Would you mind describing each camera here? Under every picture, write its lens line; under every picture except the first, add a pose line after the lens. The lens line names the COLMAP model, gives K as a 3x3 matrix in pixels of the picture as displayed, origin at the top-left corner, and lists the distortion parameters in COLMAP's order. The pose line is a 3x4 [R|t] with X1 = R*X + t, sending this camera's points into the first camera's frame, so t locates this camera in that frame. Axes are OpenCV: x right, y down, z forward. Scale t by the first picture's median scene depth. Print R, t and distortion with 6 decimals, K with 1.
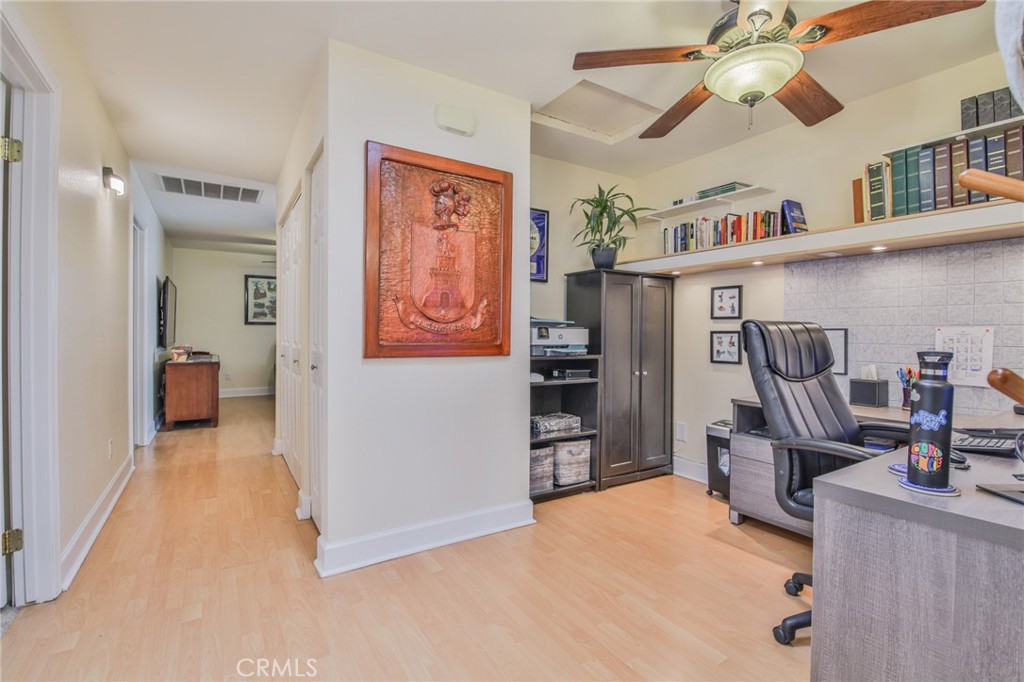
lens RADIAL K [[471.3, 0, 511.5], [0, 471.3, 336.6], [0, 0, 1]] dist [-0.008851, -0.002295]
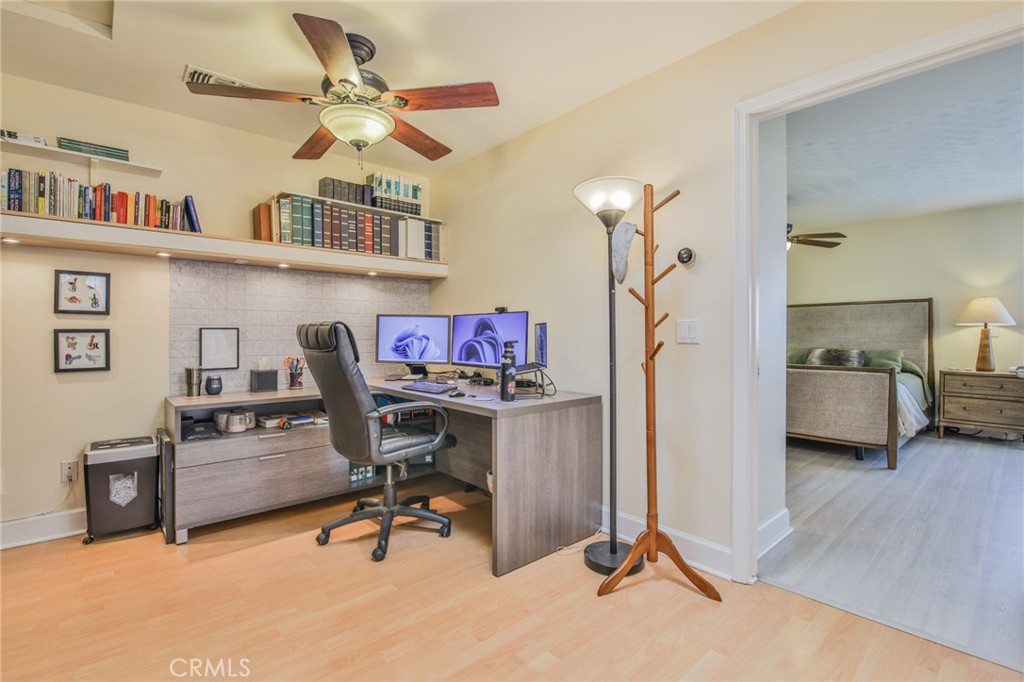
lens RADIAL K [[471.3, 0, 510.7], [0, 471.3, 334.7], [0, 0, 1]] dist [-0.008851, -0.002295]
pose [[-0.154327, -0.008975, 0.987979, -0.461416], [0.006712, 0.999926, 0.010132, -0.006775], [-0.987997, 0.008195, -0.154256, 0.466592]]
